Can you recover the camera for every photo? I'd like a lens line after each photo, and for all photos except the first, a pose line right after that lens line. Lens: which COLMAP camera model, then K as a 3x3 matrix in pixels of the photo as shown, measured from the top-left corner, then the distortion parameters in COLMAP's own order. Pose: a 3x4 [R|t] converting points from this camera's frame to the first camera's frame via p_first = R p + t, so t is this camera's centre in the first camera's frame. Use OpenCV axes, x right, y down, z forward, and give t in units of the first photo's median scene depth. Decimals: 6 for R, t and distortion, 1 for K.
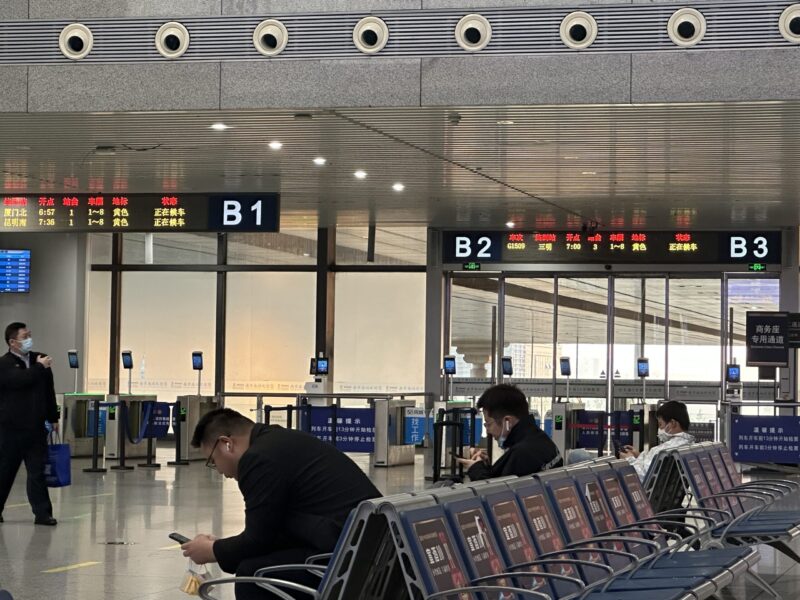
lens RADIAL K [[2284.9, 0, 400.0], [0, 2284.9, 300.0], [0, 0, 1]] dist [-0.105676, -0.433832]
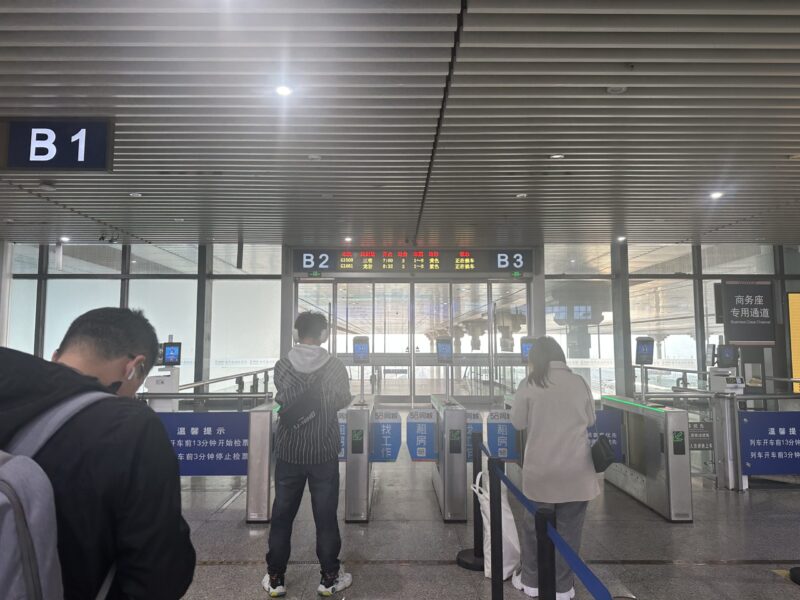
lens RADIAL K [[568.2, 0, 400.0], [0, 568.2, 300.0], [0, 0, 1]] dist [0.022437, -0.003655]
pose [[0.964798, 0.005674, 0.262931, -0.011467], [0.005787, 0.999067, -0.042794, 0.019841], [-0.262928, 0.042809, 0.963865, 0.797479]]
